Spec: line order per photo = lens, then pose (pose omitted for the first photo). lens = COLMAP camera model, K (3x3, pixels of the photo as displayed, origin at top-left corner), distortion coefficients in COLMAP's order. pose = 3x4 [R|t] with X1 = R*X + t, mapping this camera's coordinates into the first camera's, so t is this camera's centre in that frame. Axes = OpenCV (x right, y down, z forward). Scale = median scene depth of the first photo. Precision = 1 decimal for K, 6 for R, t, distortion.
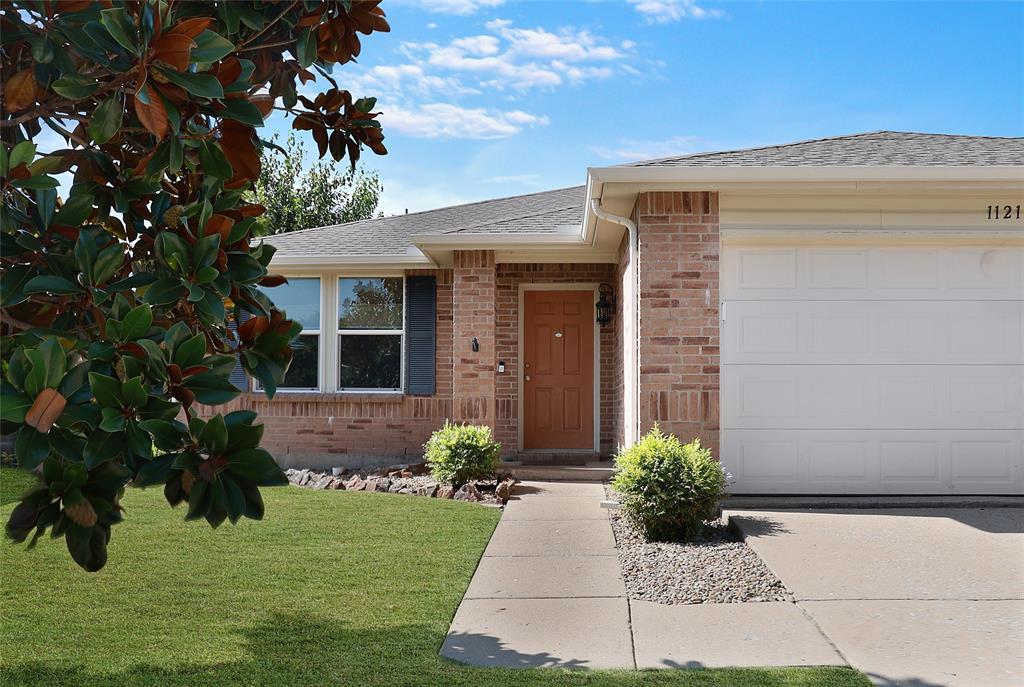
lens RADIAL K [[1074.4, 0, 512.0], [0, 1074.4, 343.5], [0, 0, 1]] dist [-0.077413, 0.002965]
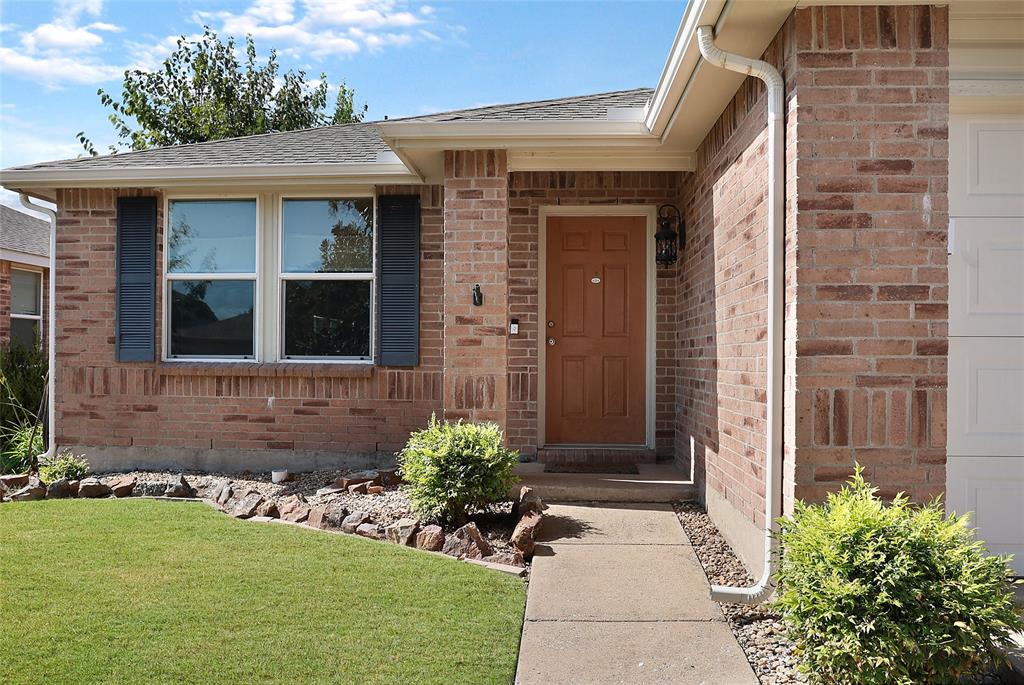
lens RADIAL K [[1074.4, 0, 512.0], [0, 1074.4, 342.5], [0, 0, 1]] dist [-0.077413, 0.002965]
pose [[0.999998, 0.000681, 0.001816, -0.014311], [-0.000772, 0.998736, 0.050256, -0.002999], [-0.001779, -0.050257, 0.998735, 0.347797]]
